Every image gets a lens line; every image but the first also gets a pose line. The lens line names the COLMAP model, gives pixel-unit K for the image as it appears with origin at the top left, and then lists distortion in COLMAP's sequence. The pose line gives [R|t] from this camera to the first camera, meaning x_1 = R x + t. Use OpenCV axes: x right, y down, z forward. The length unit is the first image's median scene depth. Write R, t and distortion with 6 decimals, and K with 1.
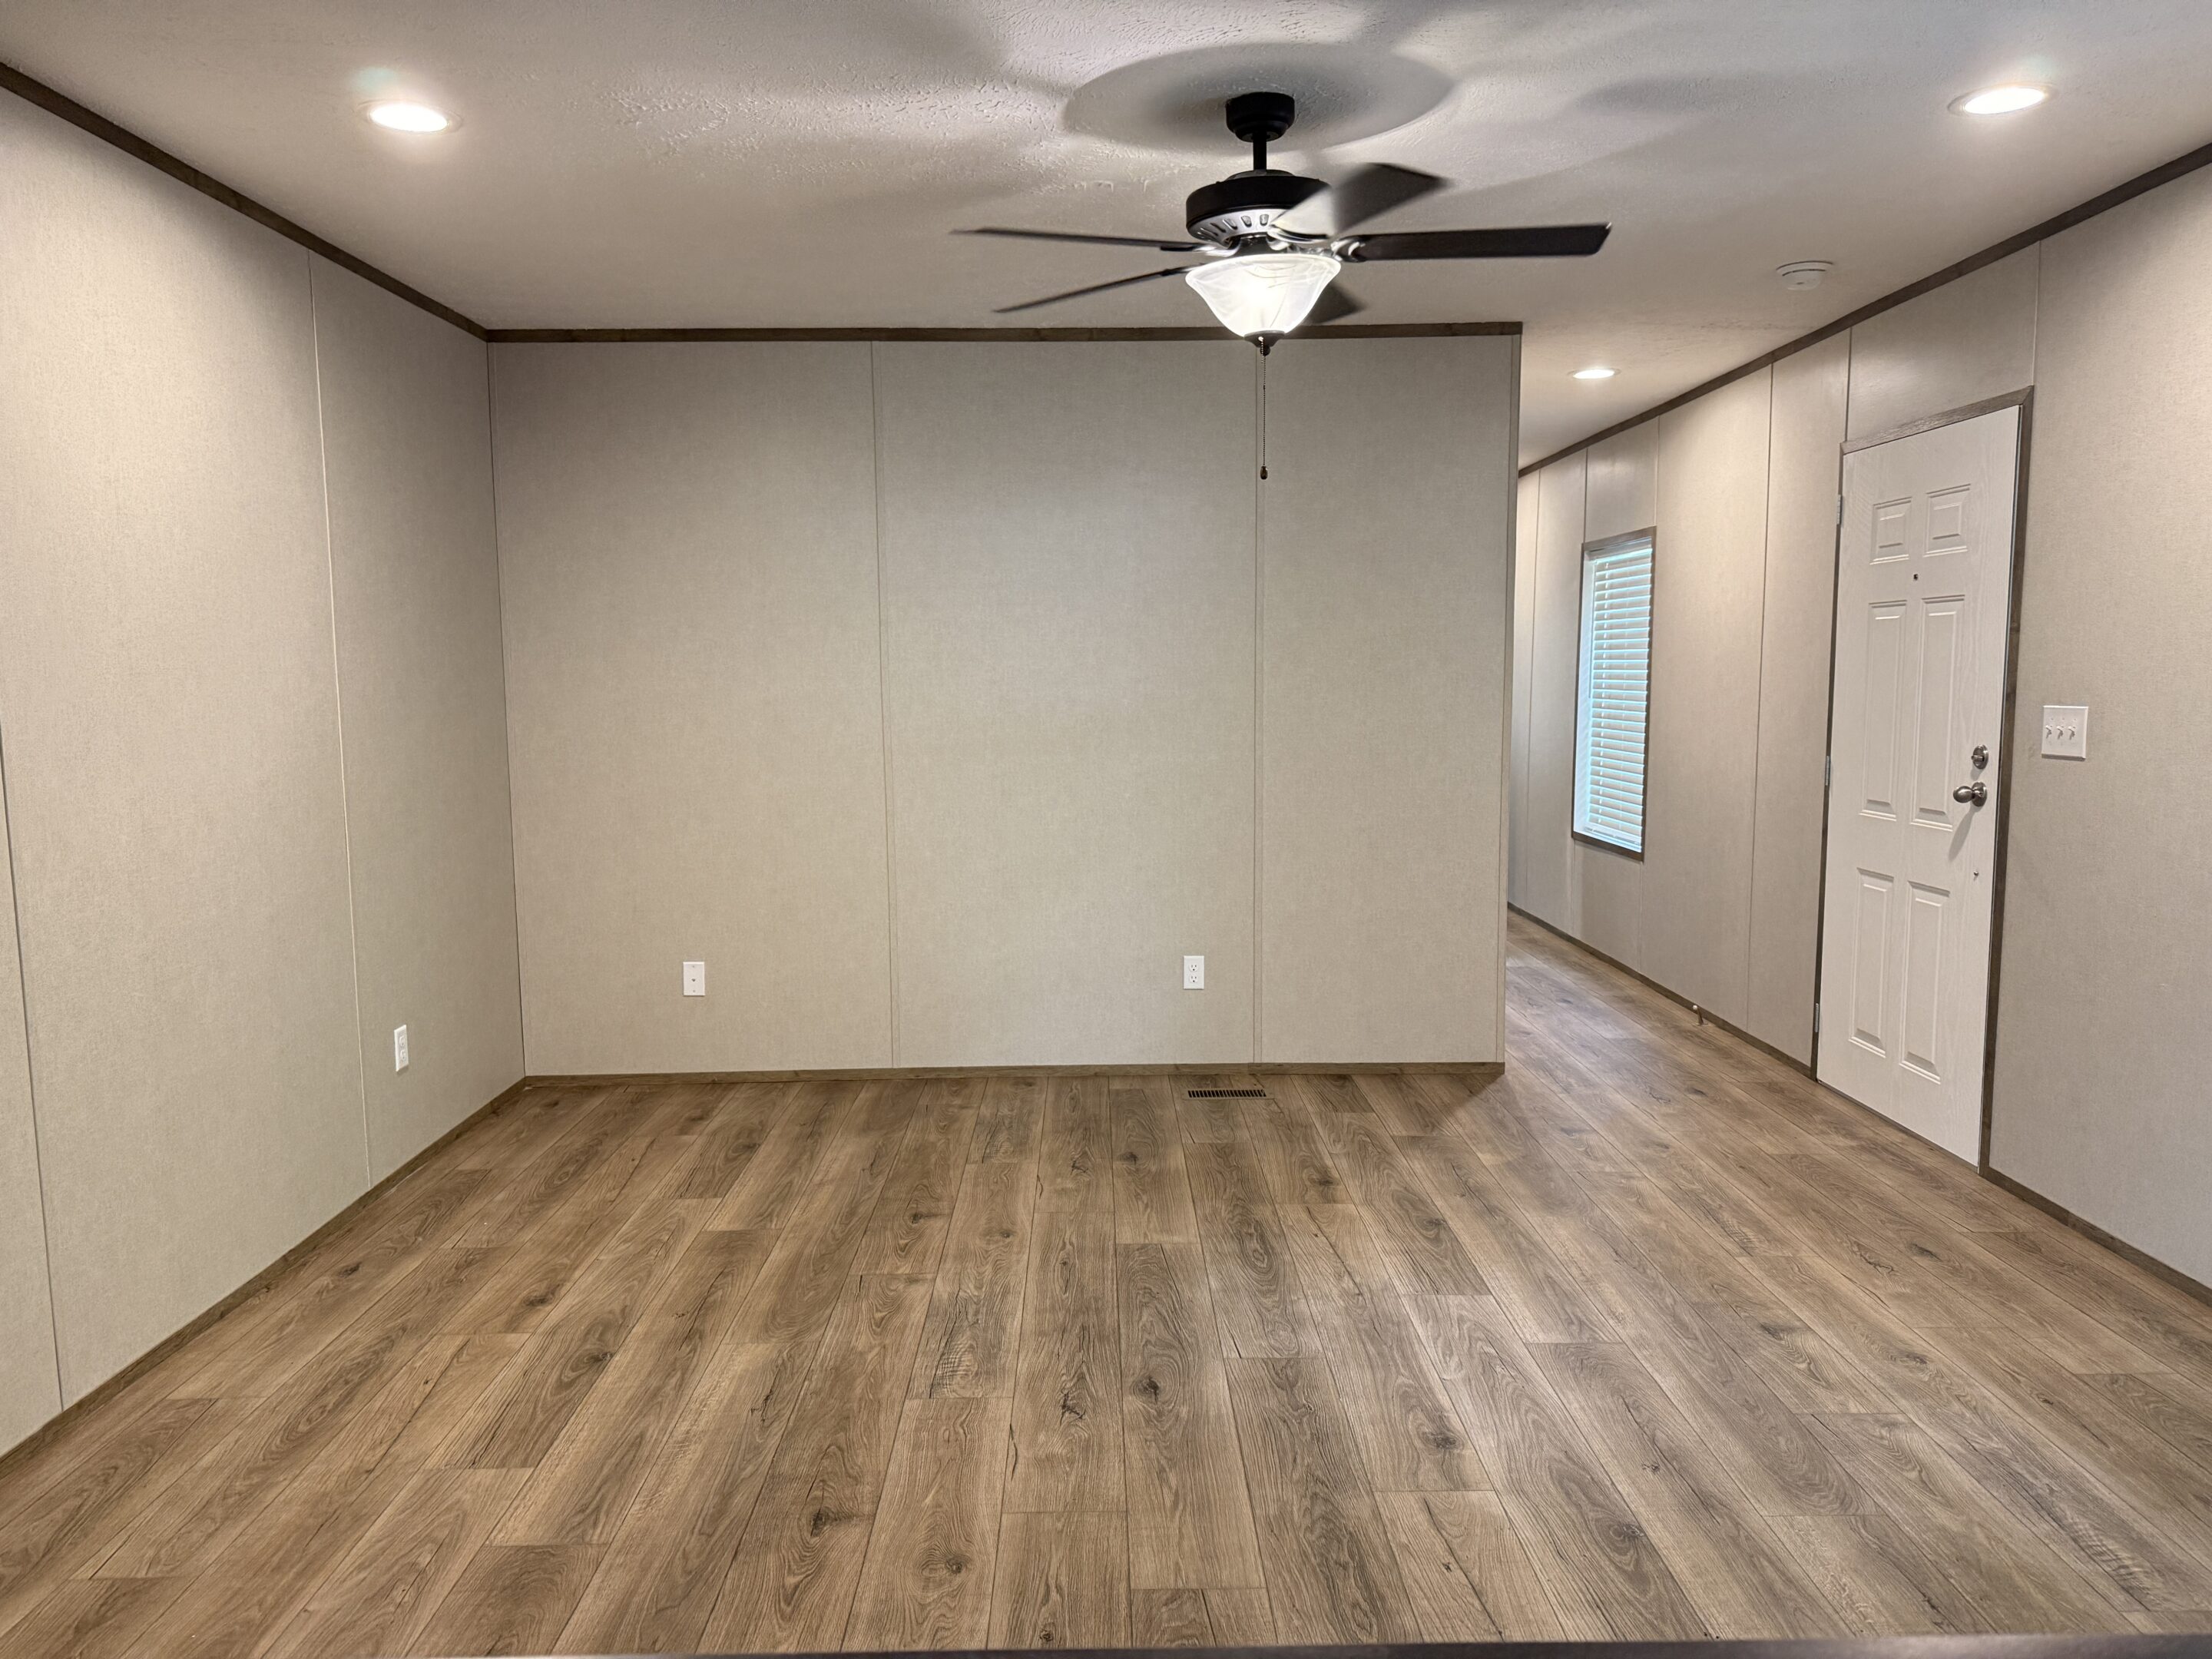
lens RADIAL K [[1547.4, 0, 1106.7], [0, 1547.4, 823.1], [0, 0, 1]] dist [0.007673, -0.003790]
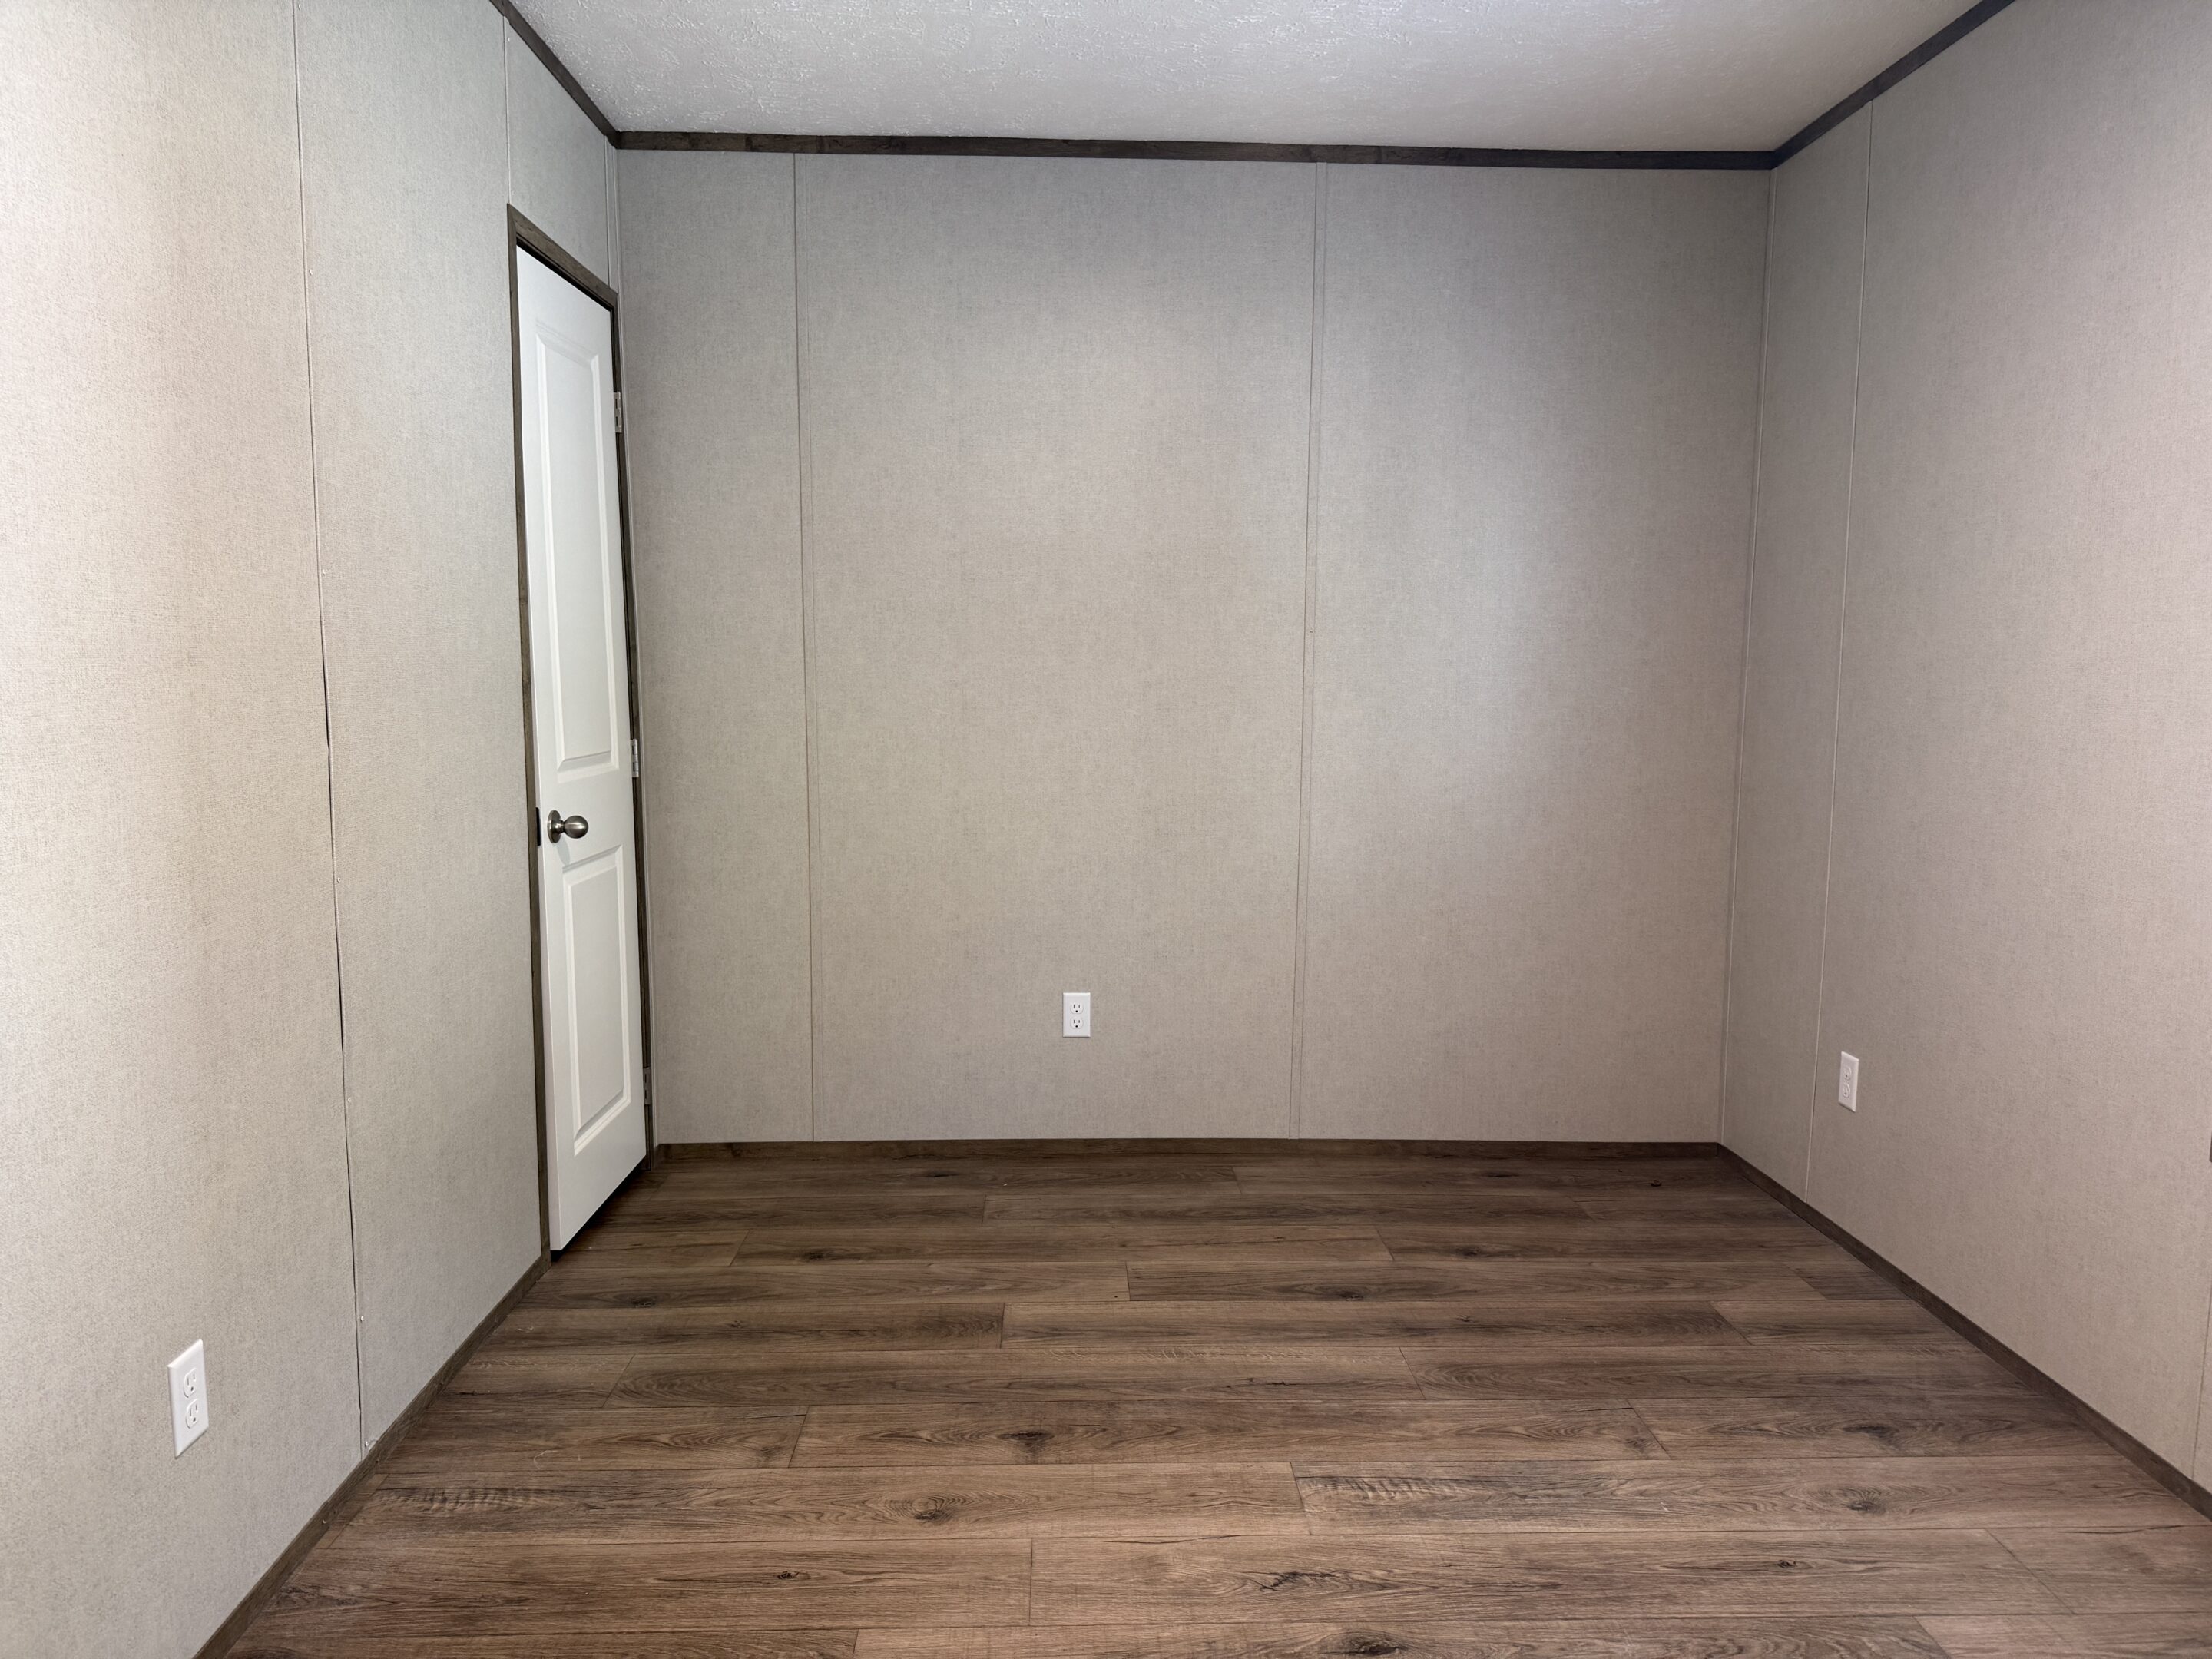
lens RADIAL K [[1547.4, 0, 1111.5], [0, 1547.4, 843.0], [0, 0, 1]] dist [0.007673, -0.003790]
pose [[0.029475, 0.138550, -0.989917, 0.627459], [-0.110157, 0.984765, 0.134549, -0.059518], [0.993477, 0.105081, 0.044288, 0.795750]]
